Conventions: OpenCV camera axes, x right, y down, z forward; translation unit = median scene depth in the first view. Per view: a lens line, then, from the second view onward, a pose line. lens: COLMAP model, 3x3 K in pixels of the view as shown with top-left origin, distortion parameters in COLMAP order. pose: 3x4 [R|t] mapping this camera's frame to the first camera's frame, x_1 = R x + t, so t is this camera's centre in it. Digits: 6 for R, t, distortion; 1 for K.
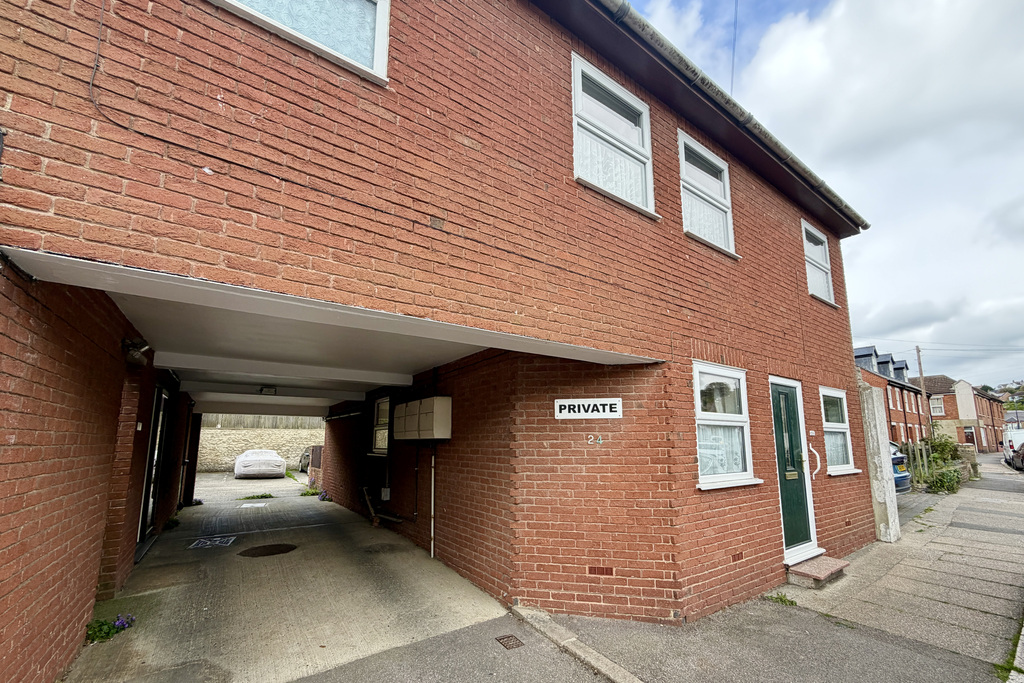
lens RADIAL K [[410.4, 0, 514.0], [0, 410.4, 389.7], [0, 0, 1]] dist [-0.000957, -0.000041]
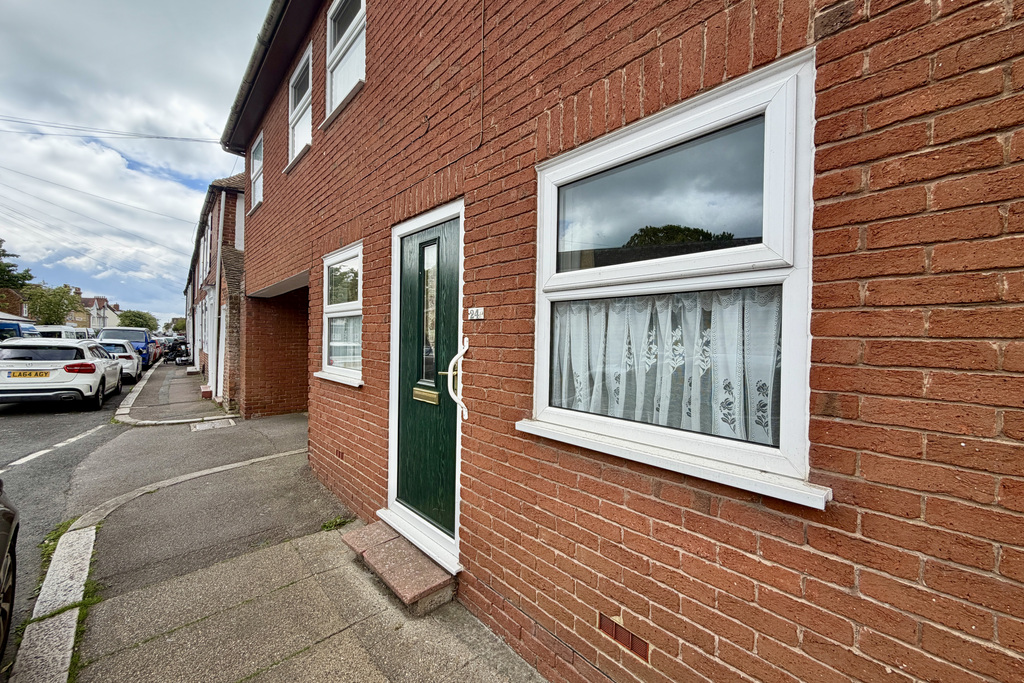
lens RADIAL K [[417.9, 0, 514.8], [0, 417.9, 333.3], [0, 0, 1]] dist [0.000718, 0.000042]
pose [[0.113312, 0.008385, -0.993524, 1.463197], [0.136291, 0.990381, 0.023903, 0.152228], [0.984167, -0.138116, 0.111079, 1.252724]]
